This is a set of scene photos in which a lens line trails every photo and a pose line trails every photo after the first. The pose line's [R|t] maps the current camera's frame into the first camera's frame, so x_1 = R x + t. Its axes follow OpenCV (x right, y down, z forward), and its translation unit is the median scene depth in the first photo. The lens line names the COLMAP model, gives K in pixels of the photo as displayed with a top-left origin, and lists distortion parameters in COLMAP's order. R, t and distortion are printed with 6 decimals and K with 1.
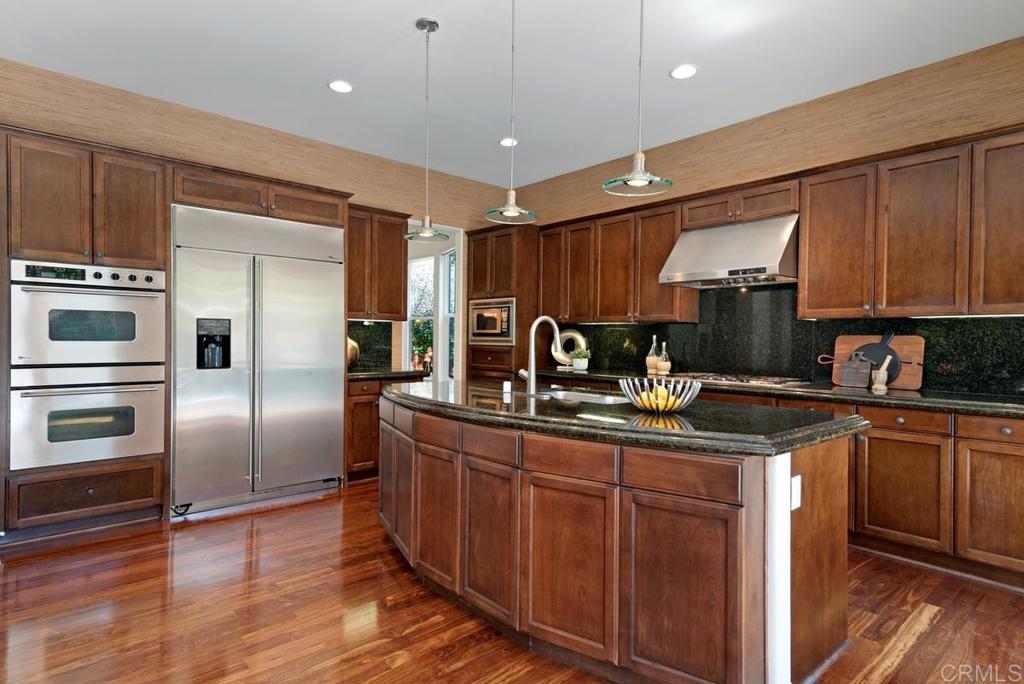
lens RADIAL K [[553.7, 0, 512.8], [0, 553.7, 338.9], [0, 0, 1]] dist [0.031305, -0.001467]
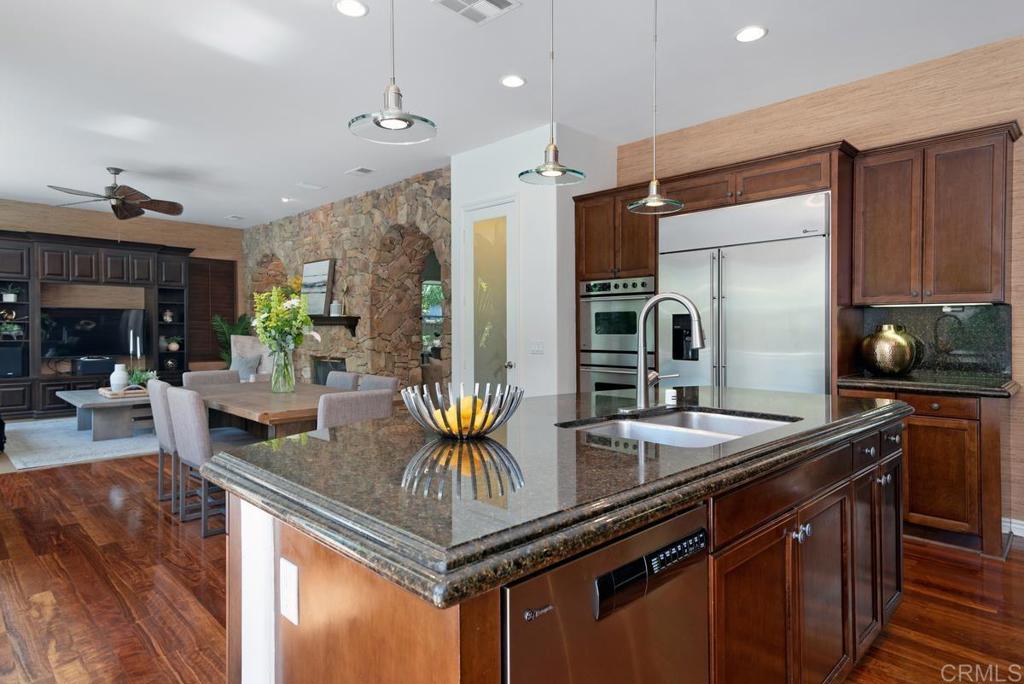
lens RADIAL K [[578.8, 0, 516.6], [0, 578.8, 332.4], [0, 0, 1]] dist [0.033564, -0.002638]
pose [[0.065581, -0.001824, -0.997846, 0.614849], [0.000556, 0.999998, -0.001791, 0.000718], [0.997847, -0.000438, 0.065582, 0.647686]]
